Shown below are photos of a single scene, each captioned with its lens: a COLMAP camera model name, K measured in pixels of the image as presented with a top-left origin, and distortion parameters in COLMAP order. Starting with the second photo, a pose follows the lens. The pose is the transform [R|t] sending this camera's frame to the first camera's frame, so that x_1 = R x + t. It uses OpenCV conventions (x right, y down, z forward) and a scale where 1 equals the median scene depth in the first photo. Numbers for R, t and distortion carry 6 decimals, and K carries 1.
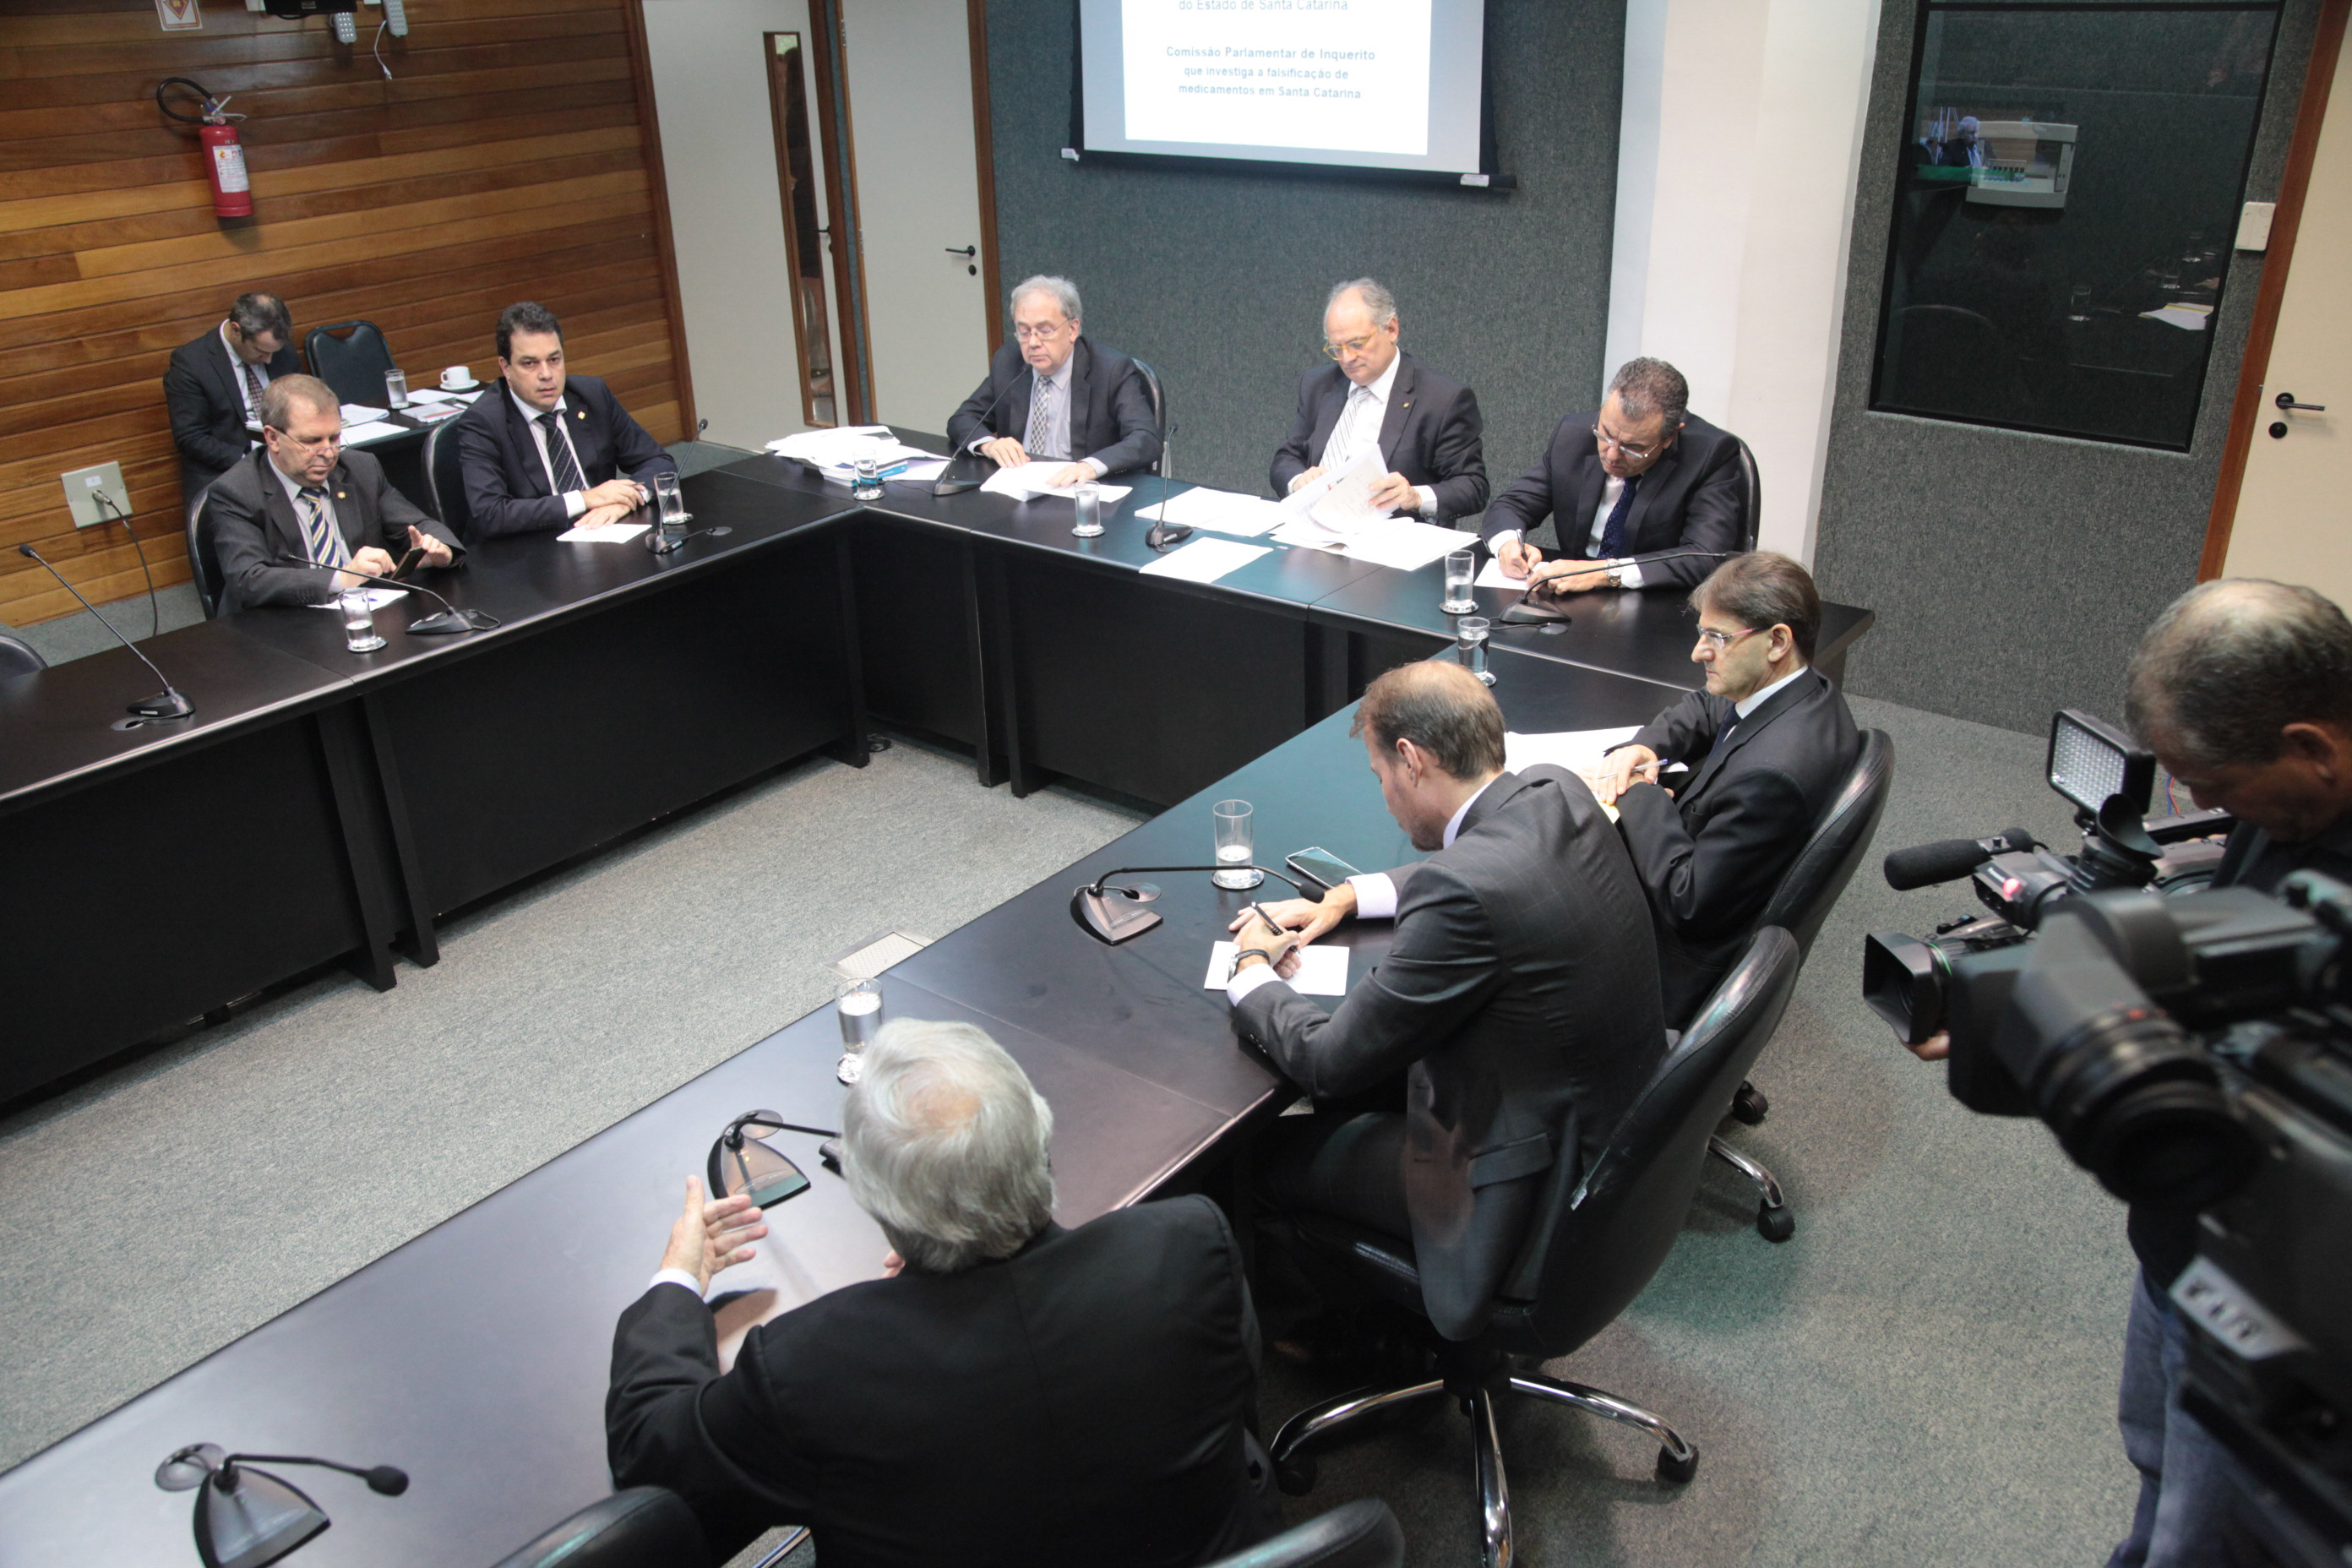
lens RADIAL K [[1861.9, 0, 1166.0], [0, 1861.9, 817.7], [0, 0, 1]] dist [-0.098917, 0.105123]
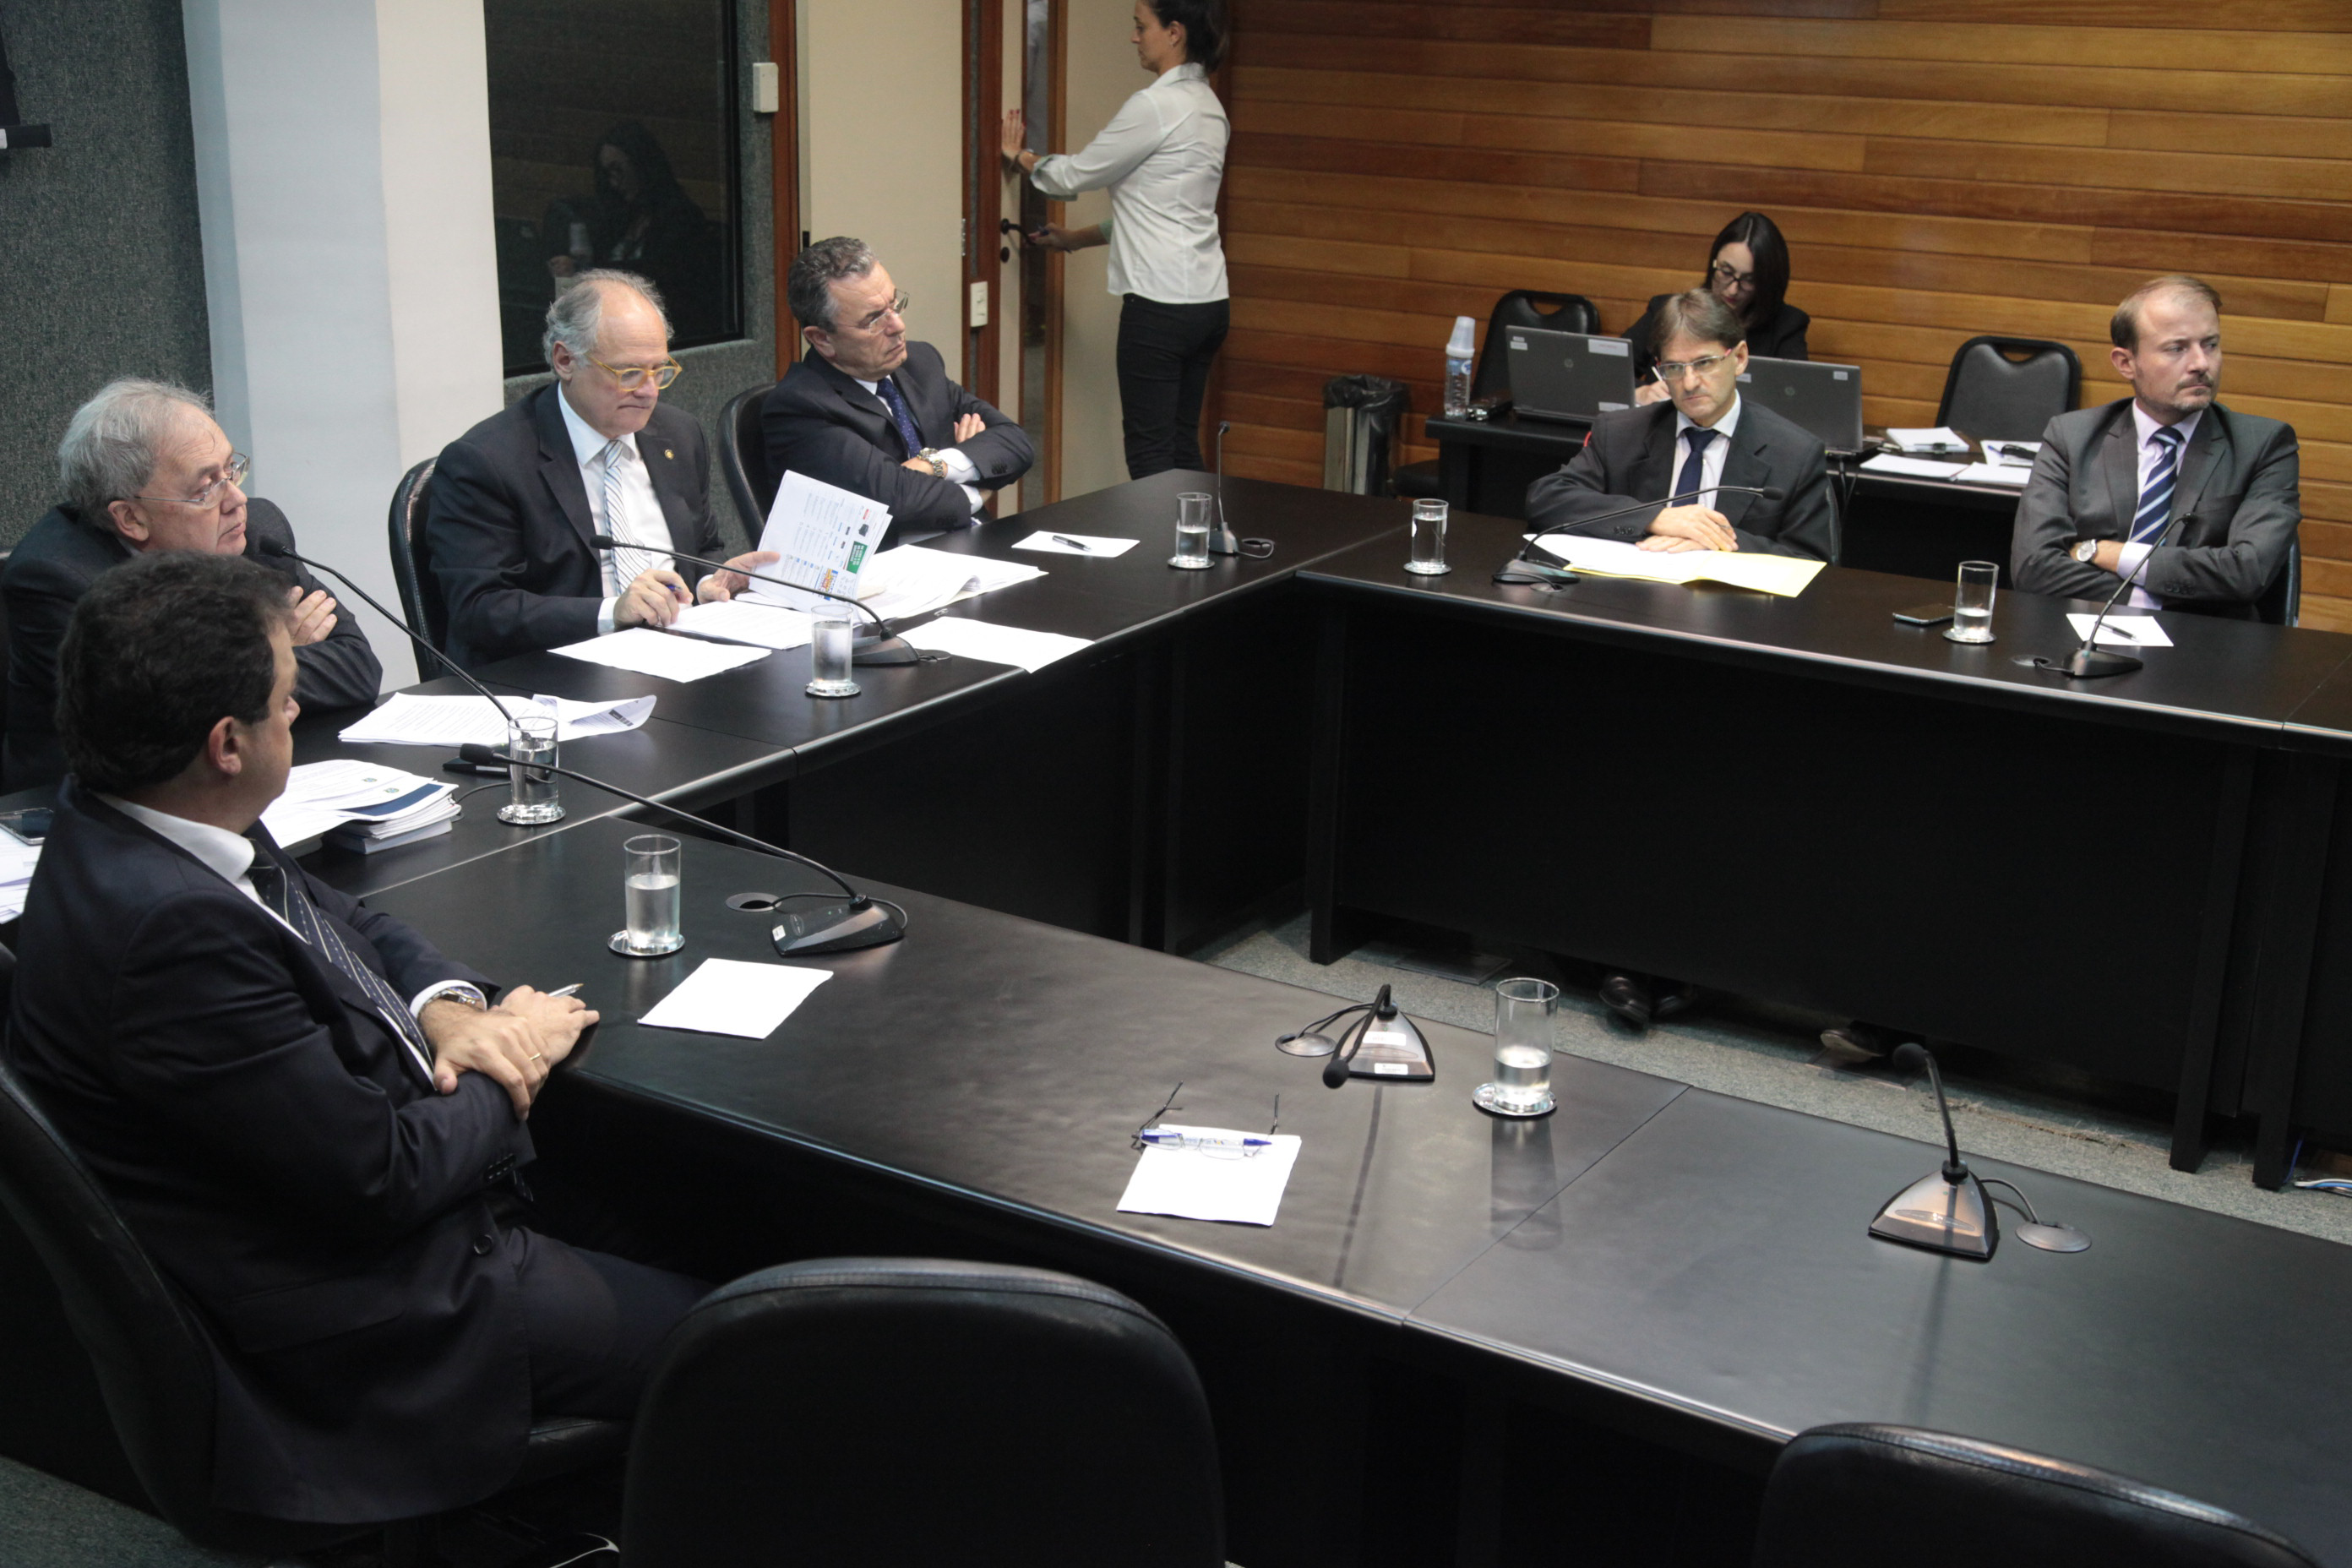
lens RADIAL K [[2893.7, 0, 1163.3], [0, 2893.7, 805.2], [0, 0, 1]] dist [0.089911, 0.059833]
pose [[-0.118271, -0.273392, 0.954604, -0.839081], [0.411753, 0.861303, 0.297686, -0.314281], [-0.903588, 0.428268, 0.010703, 0.810493]]
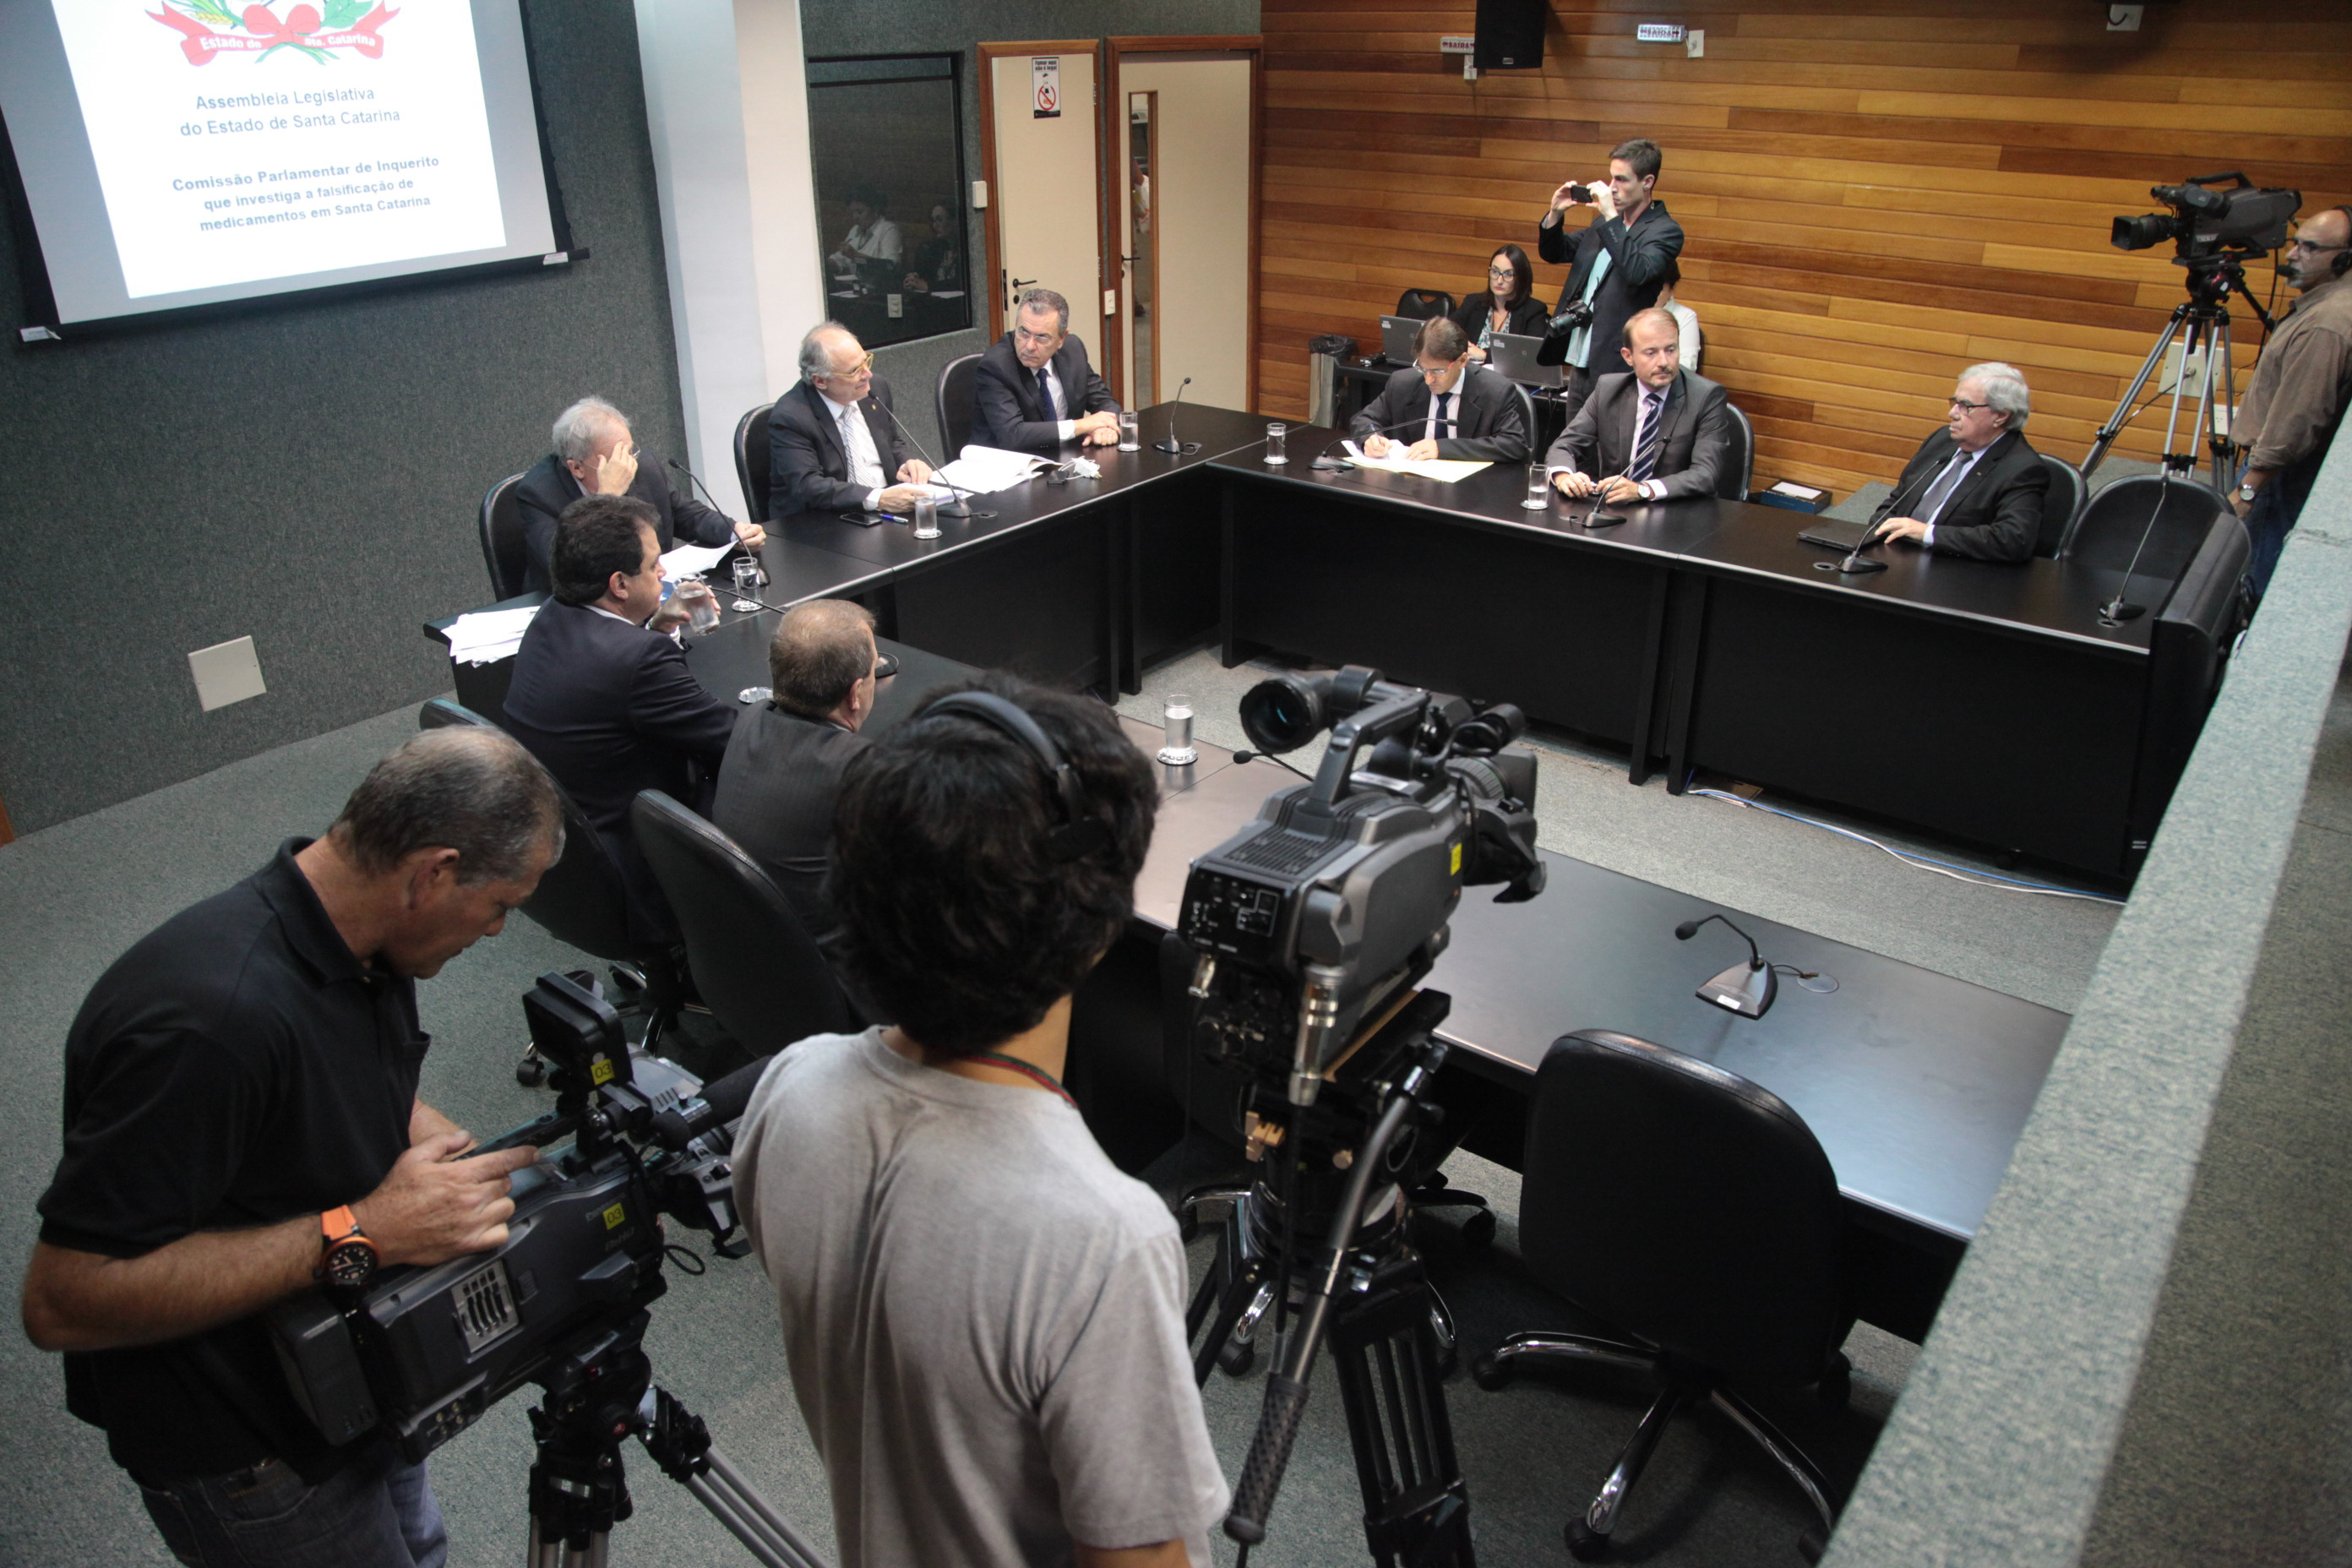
lens RADIAL K [[1625.0, 0, 1196.9], [0, 1625.0, 777.2], [0, 0, 1]] dist [-0.120050, 0.072034]
pose [[-0.018758, -0.407464, 0.913029, -0.916513], [0.438065, 0.817521, 0.373841, -0.297649], [-0.898747, 0.406979, 0.163161, 0.664391]]
